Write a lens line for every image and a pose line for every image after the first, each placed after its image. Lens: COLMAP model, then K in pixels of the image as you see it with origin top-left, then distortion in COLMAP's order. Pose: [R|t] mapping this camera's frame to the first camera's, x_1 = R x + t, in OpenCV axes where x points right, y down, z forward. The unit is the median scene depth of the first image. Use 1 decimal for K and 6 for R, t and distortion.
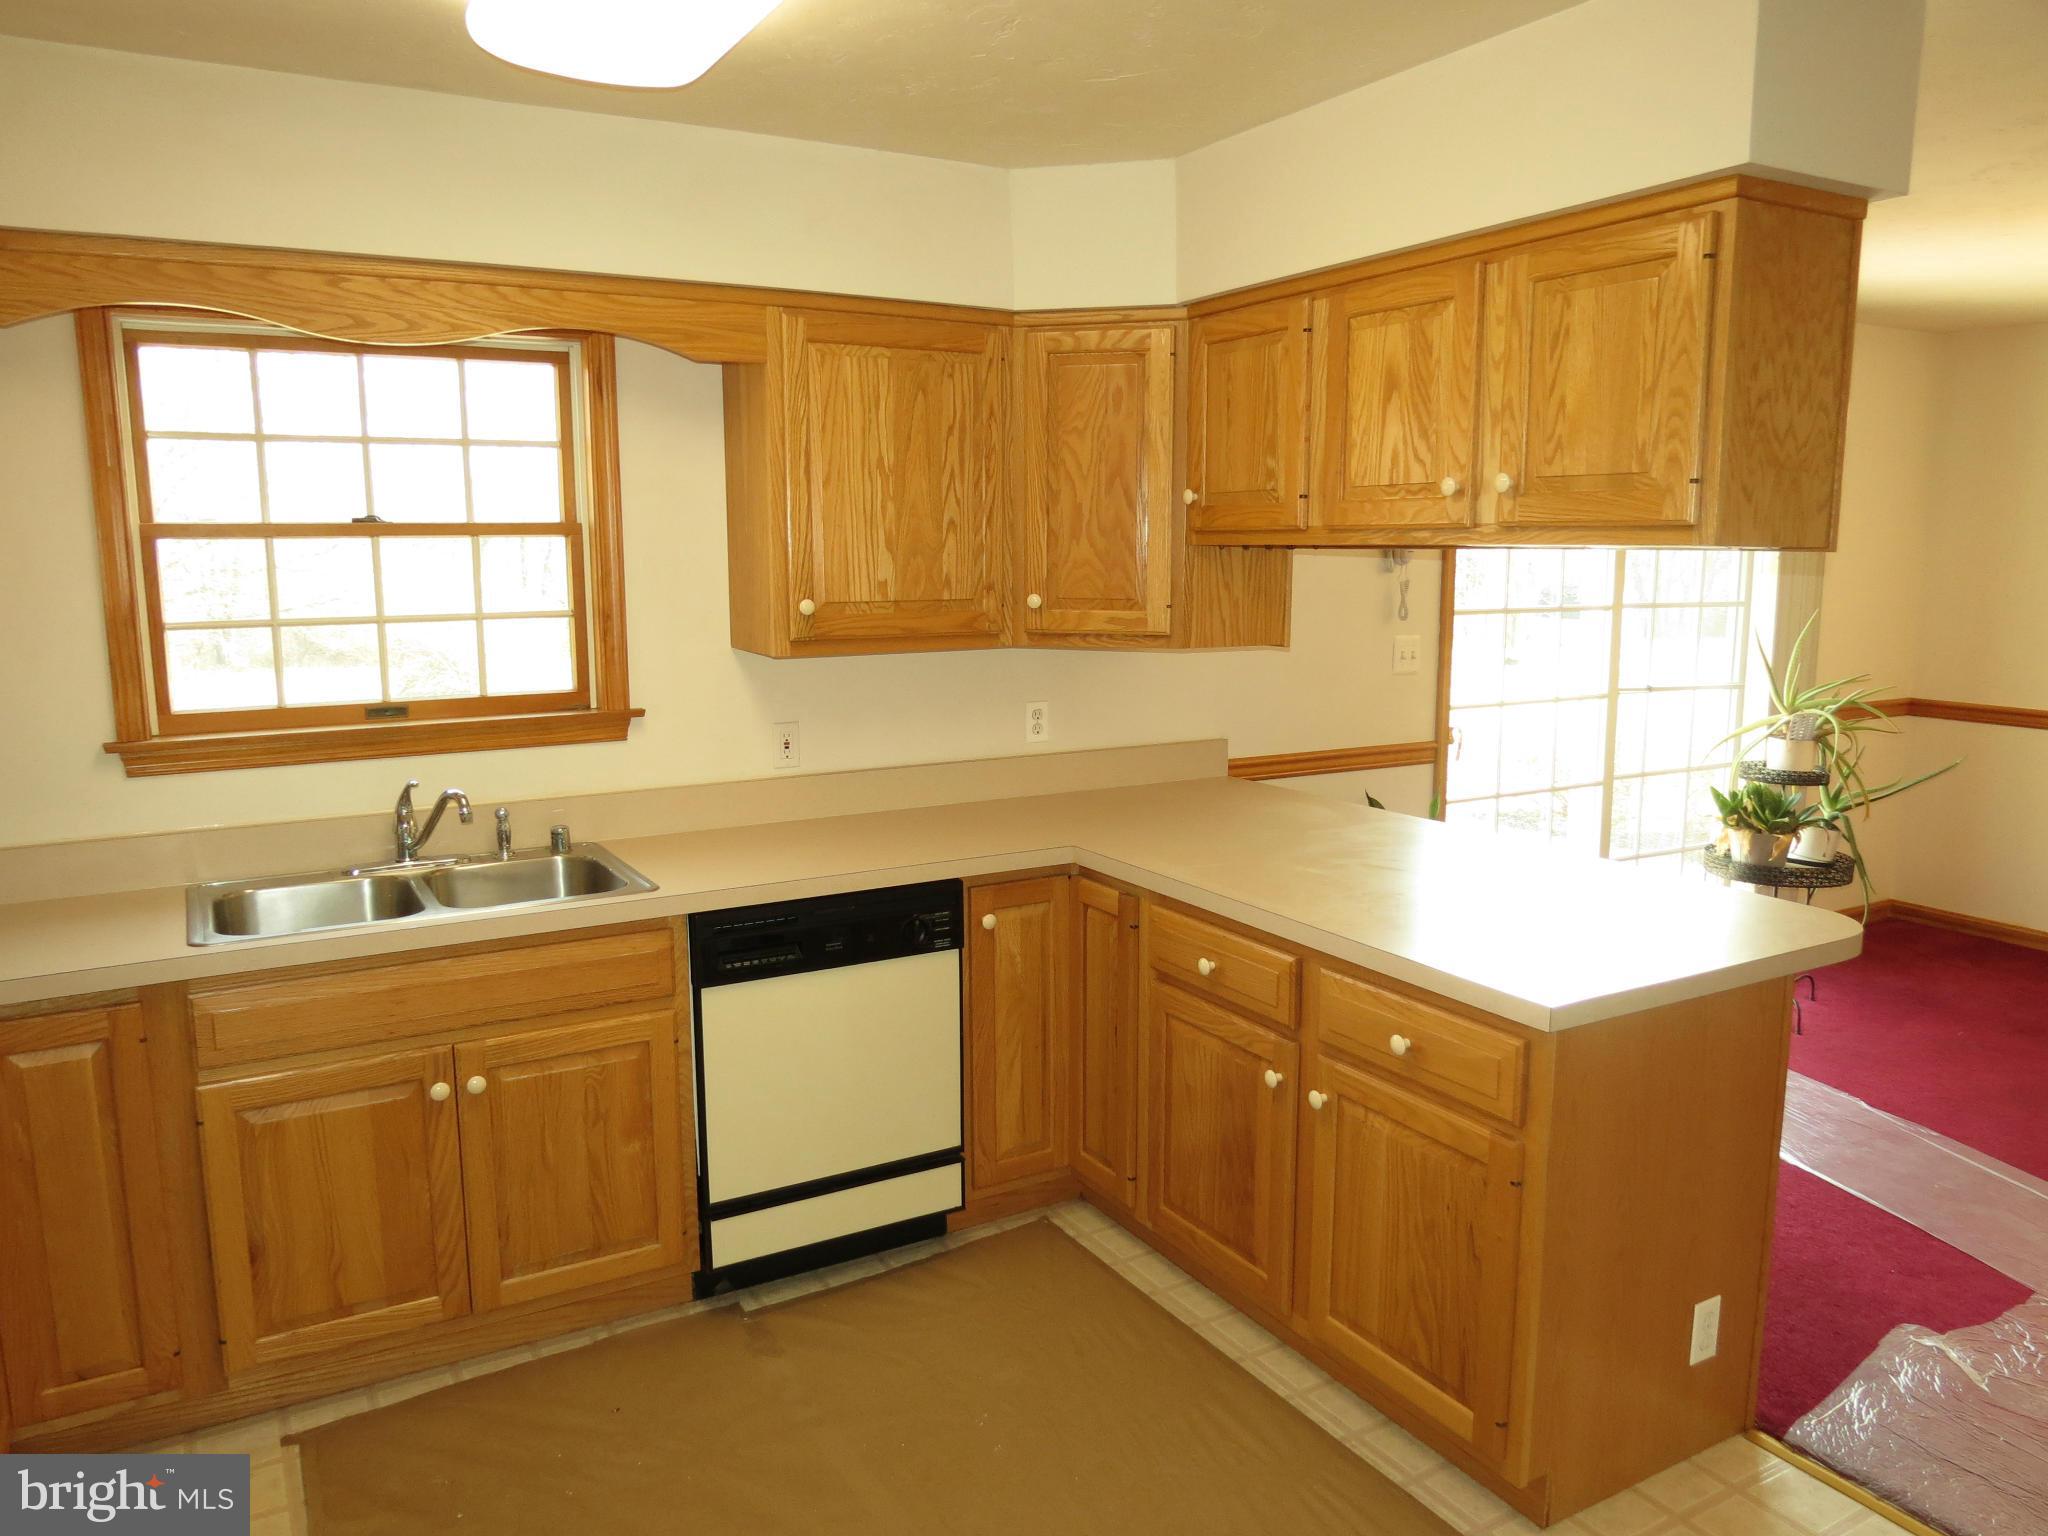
lens RADIAL K [[1484.8, 0, 1021.2], [0, 1484.8, 777.6], [0, 0, 1]] dist [-0.009294, -0.004469]
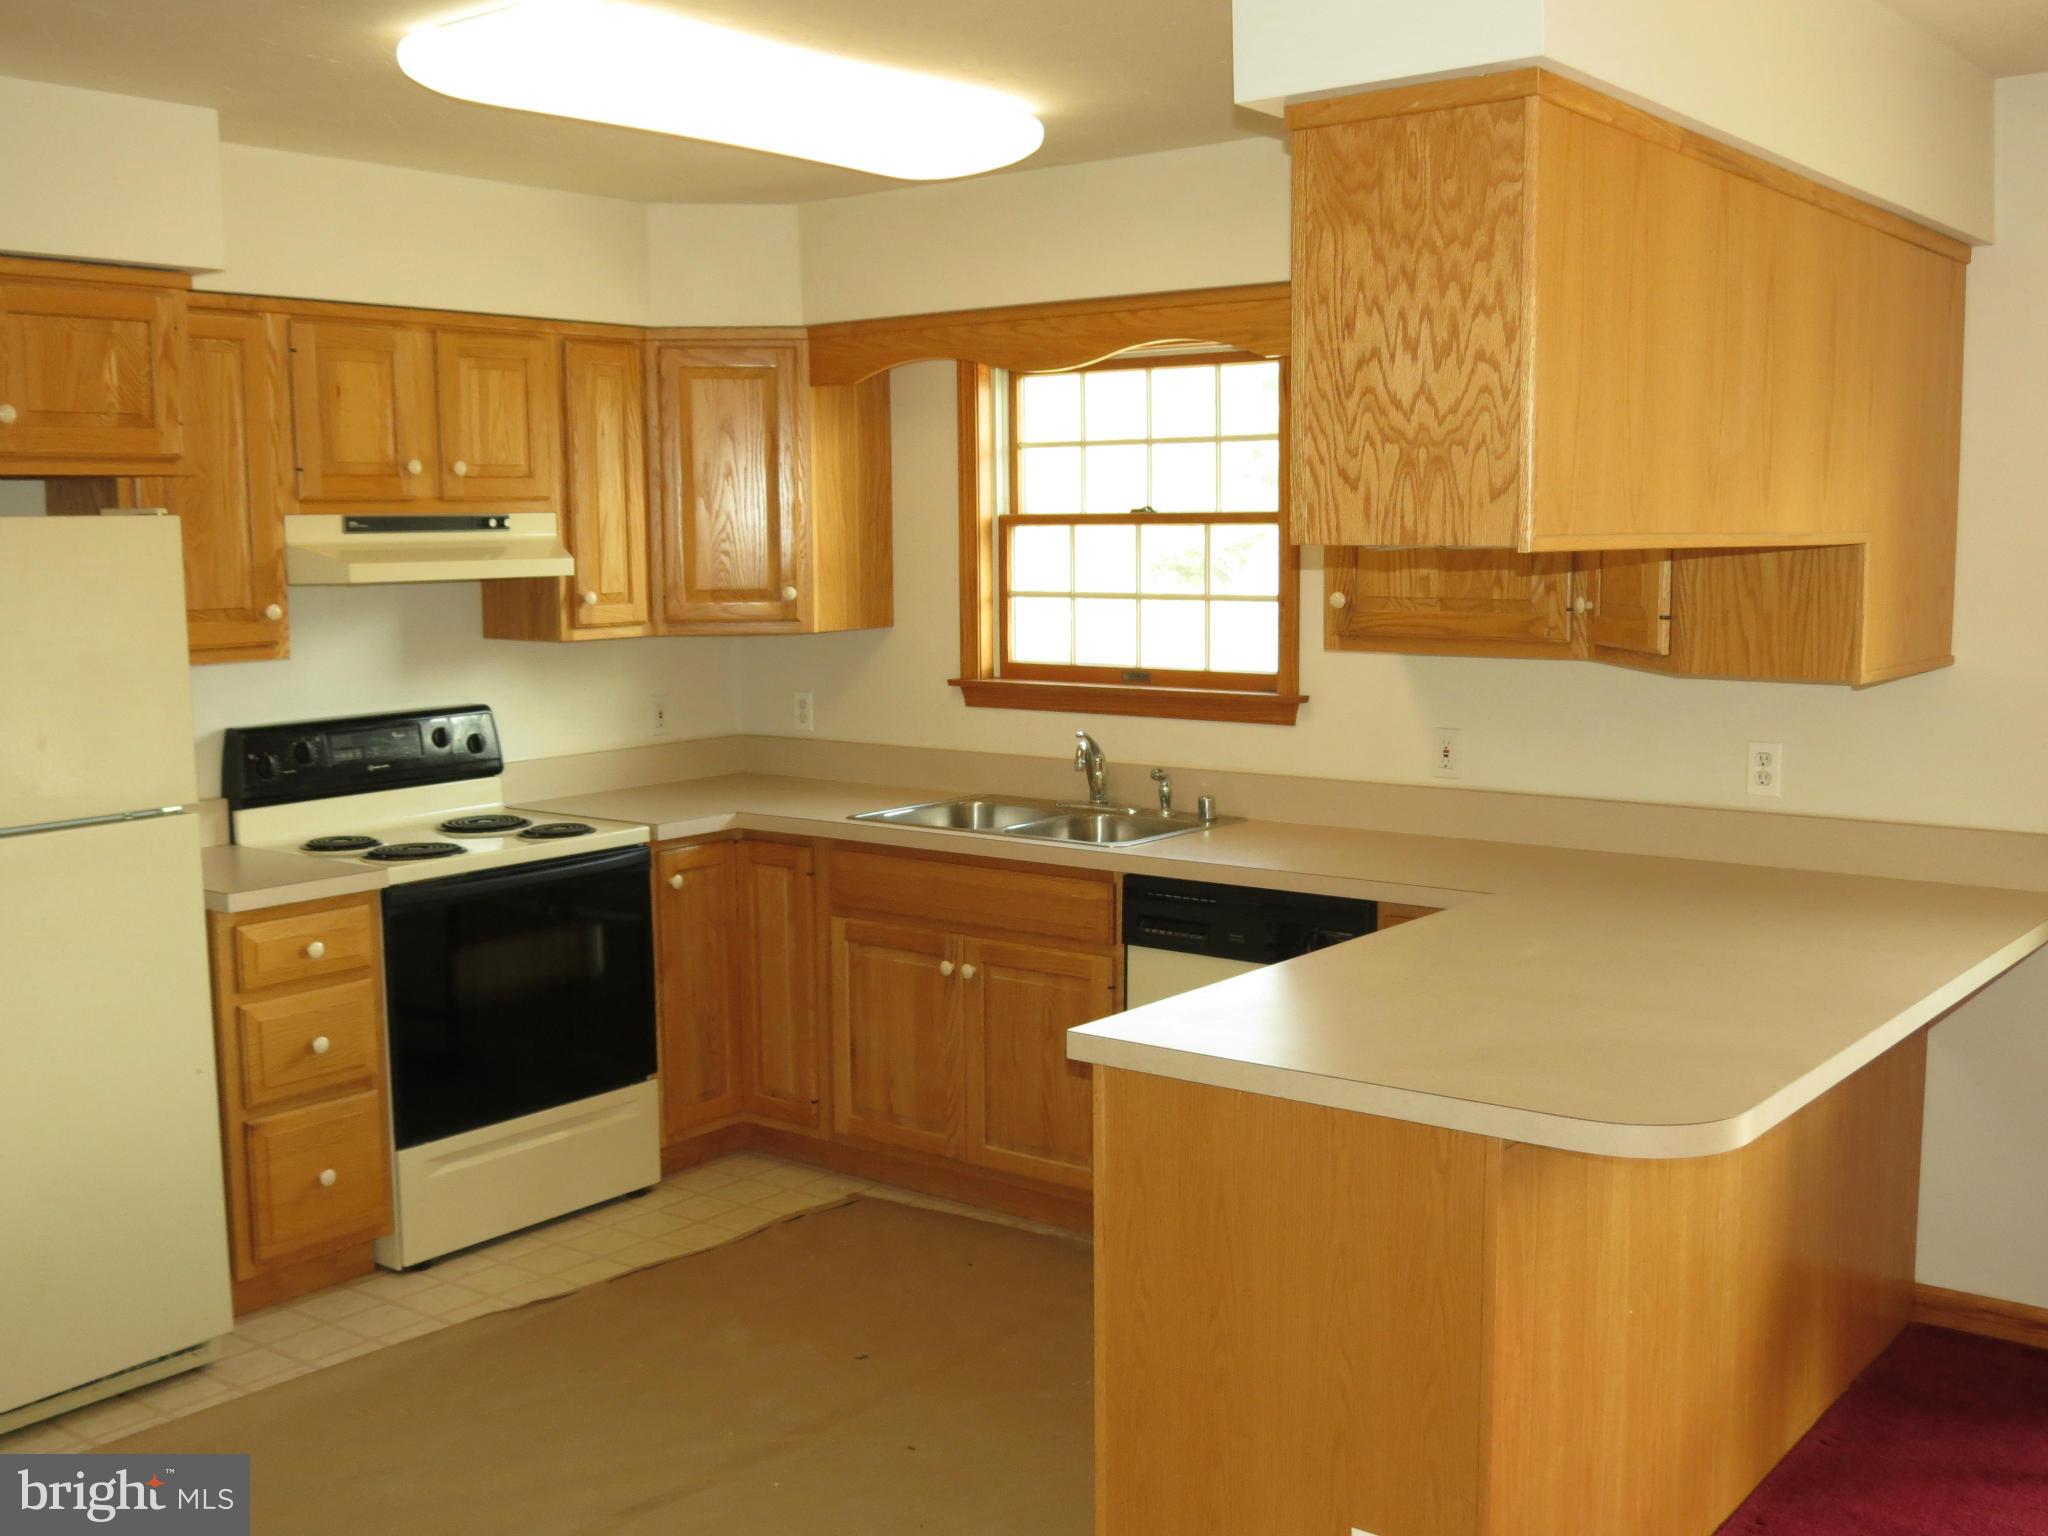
lens RADIAL K [[2111.8, 0, 1022.5], [0, 2111.8, 764.1], [0, 0, 1]] dist [-0.019555, 0.000000]
pose [[0.364455, 0.106498, -0.925111, 1.449242], [-0.143499, 0.987996, 0.057205, -0.079556], [0.920098, 0.111904, 0.375363, 0.423985]]
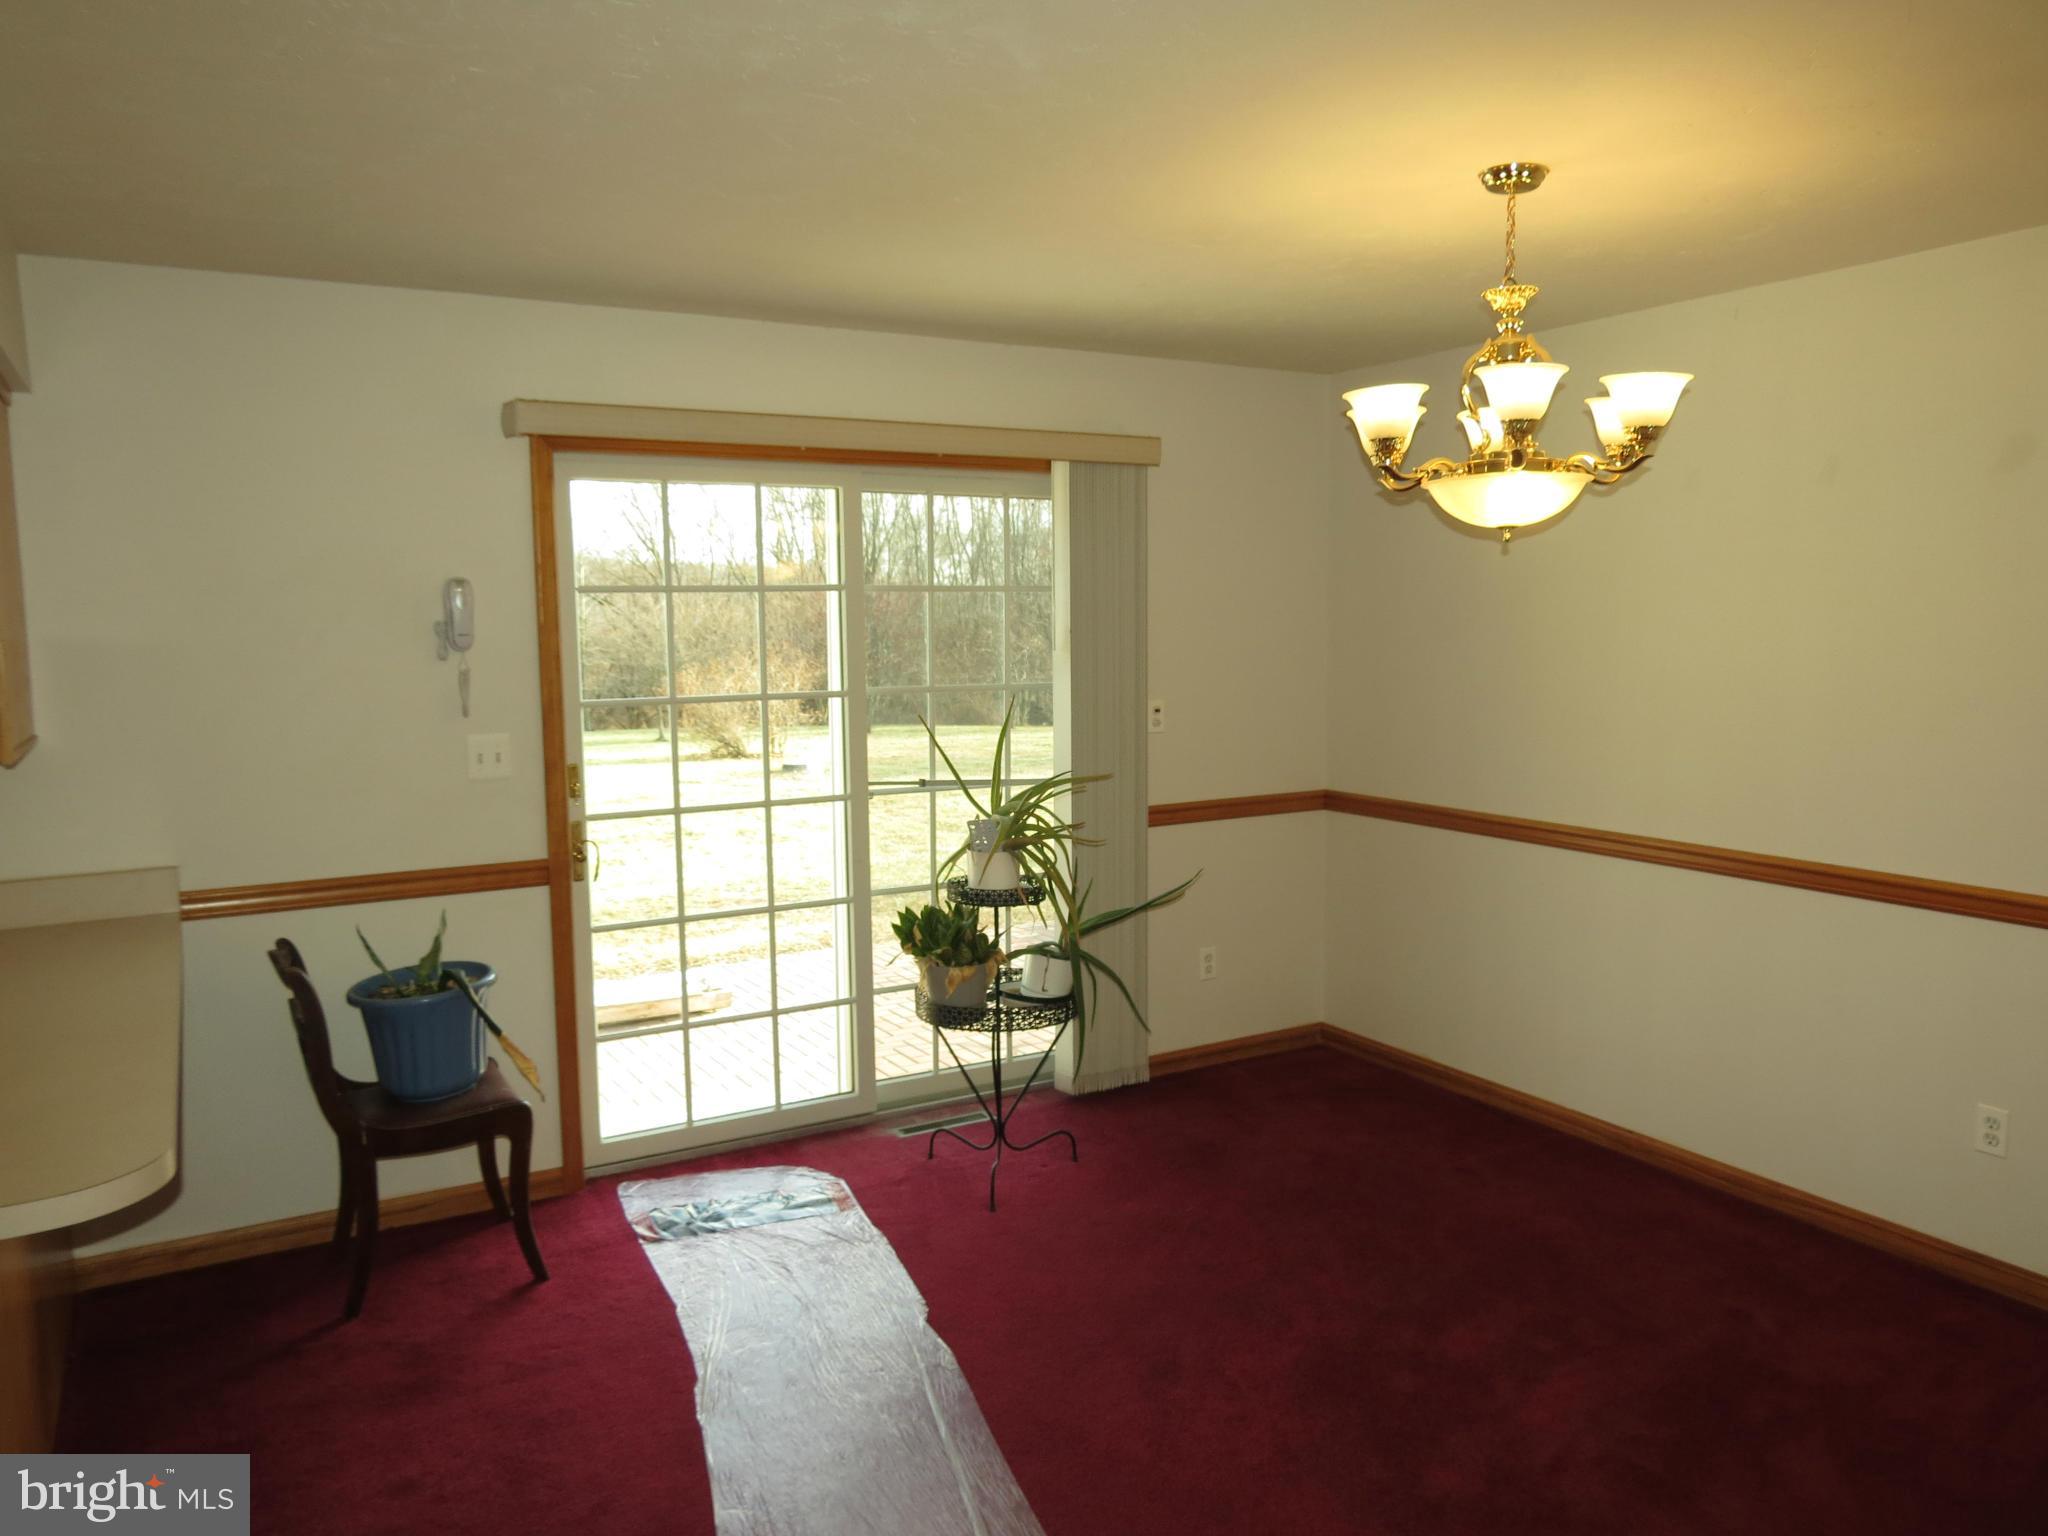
lens RADIAL K [[1484.8, 0, 1023.3], [0, 1484.8, 770.0], [0, 0, 1]] dist [-0.009294, -0.004469]
pose [[0.999907, -0.009566, -0.009684, 0.428425], [0.009058, 0.998647, -0.051216, -0.022106], [0.010161, 0.051124, 0.998641, 0.127563]]
